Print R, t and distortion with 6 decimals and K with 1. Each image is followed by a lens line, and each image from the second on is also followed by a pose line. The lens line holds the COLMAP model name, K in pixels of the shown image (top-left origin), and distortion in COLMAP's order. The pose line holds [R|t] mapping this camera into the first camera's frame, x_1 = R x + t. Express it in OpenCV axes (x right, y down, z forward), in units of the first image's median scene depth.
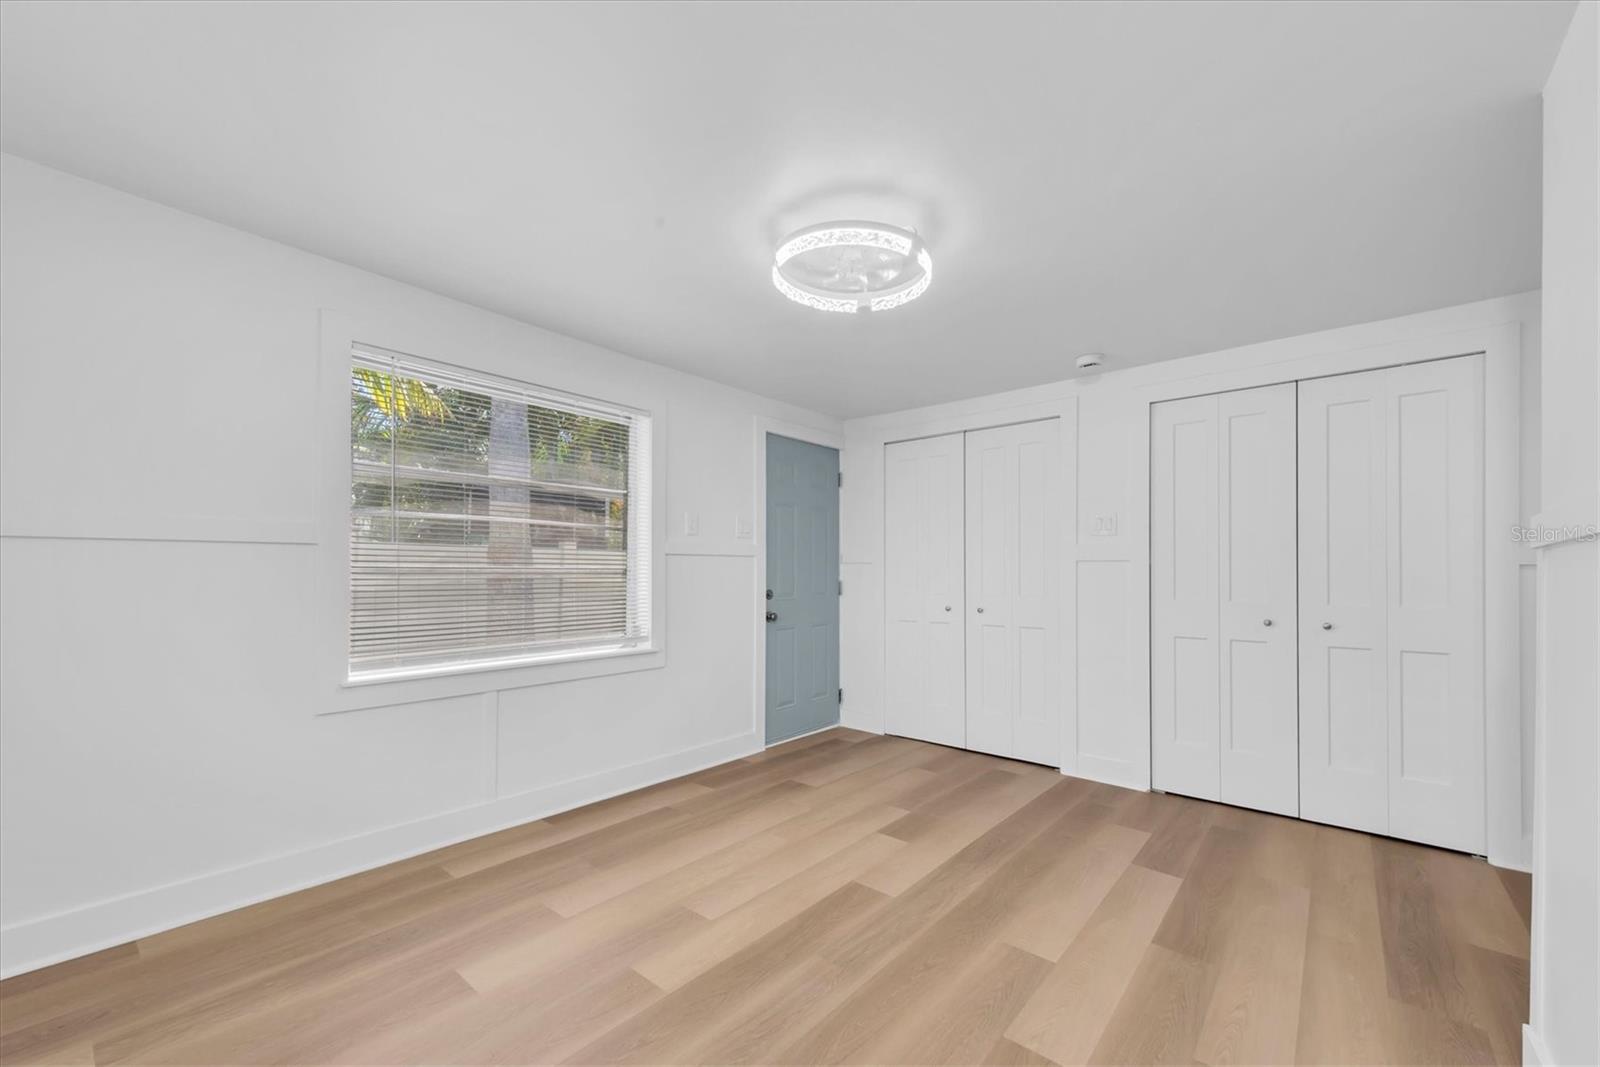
lens RADIAL K [[634.9, 0, 803.4], [0, 634.9, 566.3], [0, 0, 1]] dist [0.012994, 0.000068]
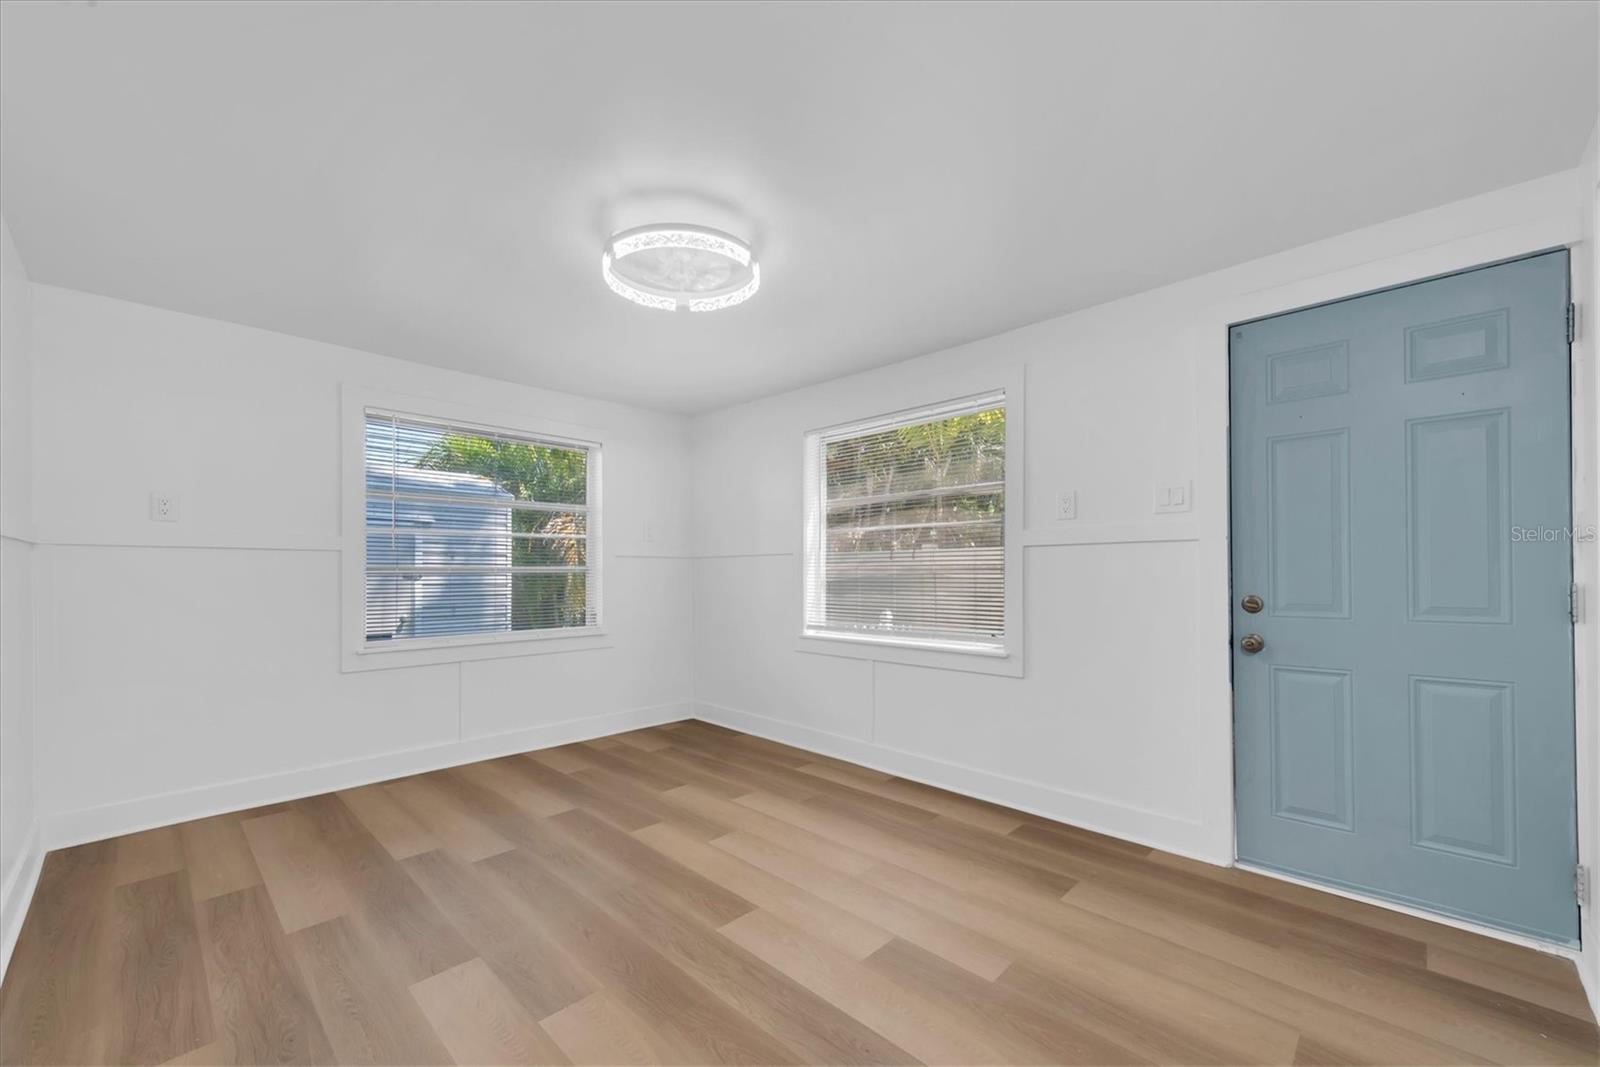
lens RADIAL K [[634.9, 0, 803.4], [0, 634.9, 566.3], [0, 0, 1]] dist [0.012994, 0.000068]
pose [[-0.064550, -0.011294, -0.997851, 0.901519], [0.011988, 0.999855, -0.012092, 0.019175], [0.997842, -0.012743, -0.064405, 1.036169]]
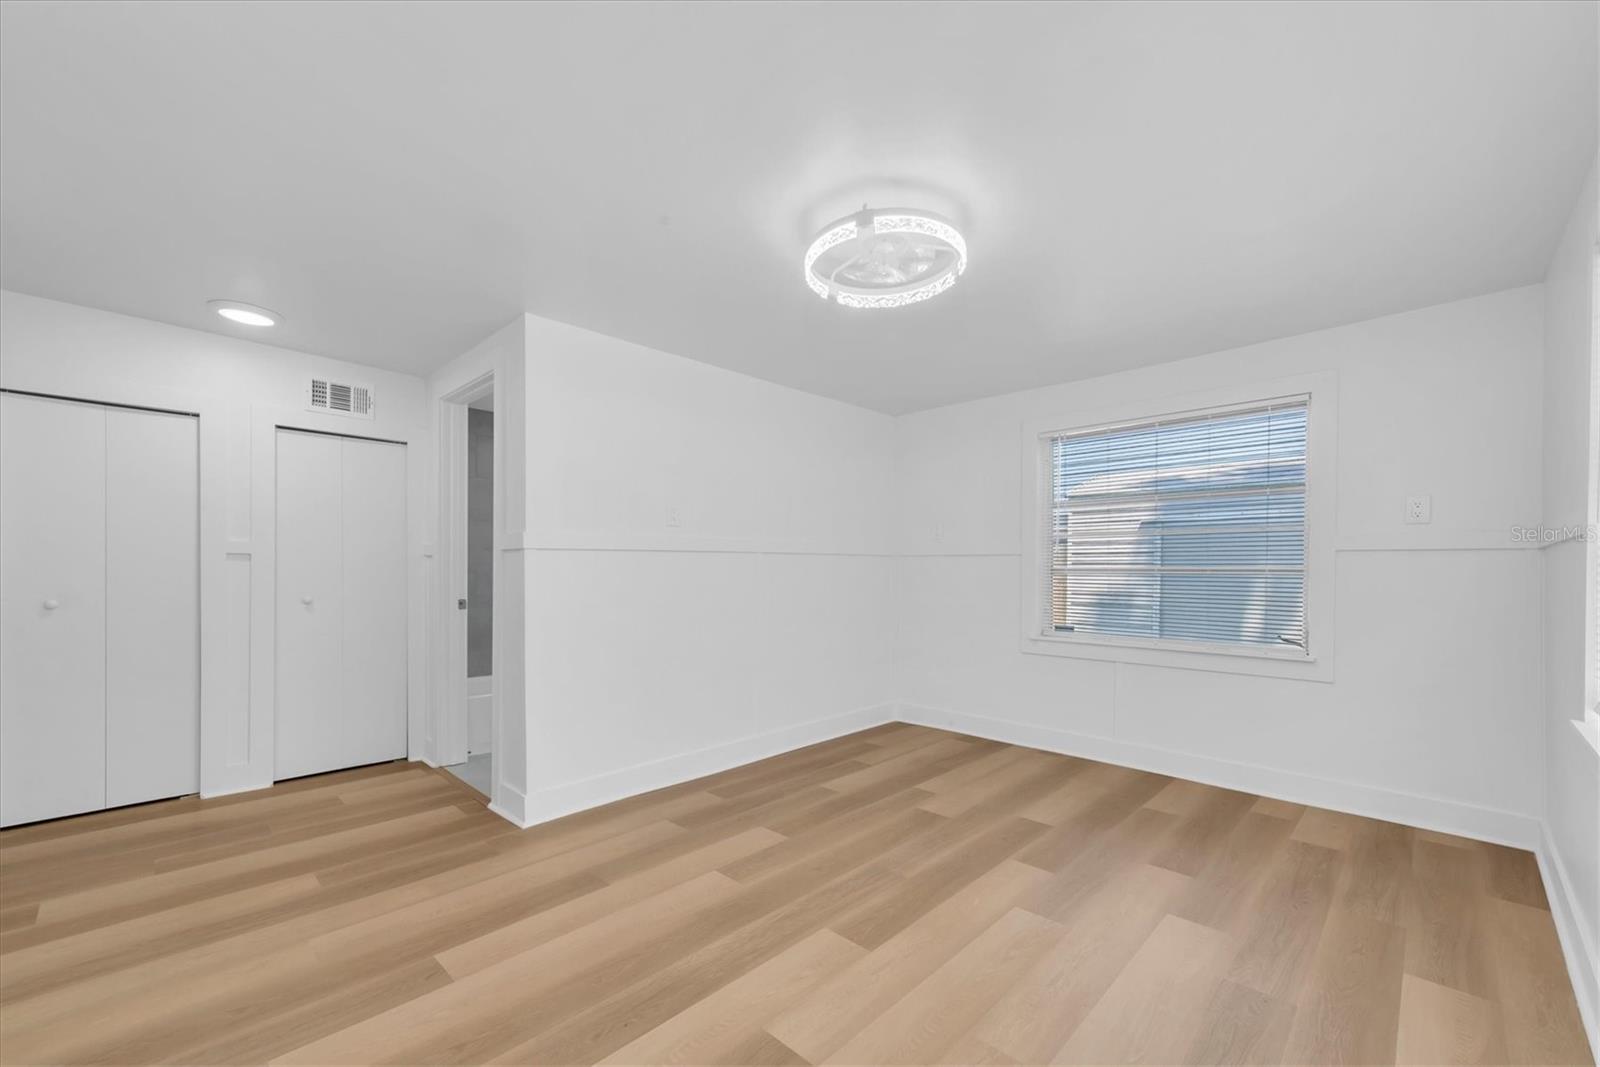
lens RADIAL K [[623.5, 0, 806.5], [0, 623.5, 564.9], [0, 0, 1]] dist [0.018570, -0.006474]
pose [[-0.997743, -0.004945, 0.066970, 0.098495], [-0.006781, 0.999607, -0.027216, 0.033778], [-0.066809, -0.027609, -0.997384, 1.645231]]
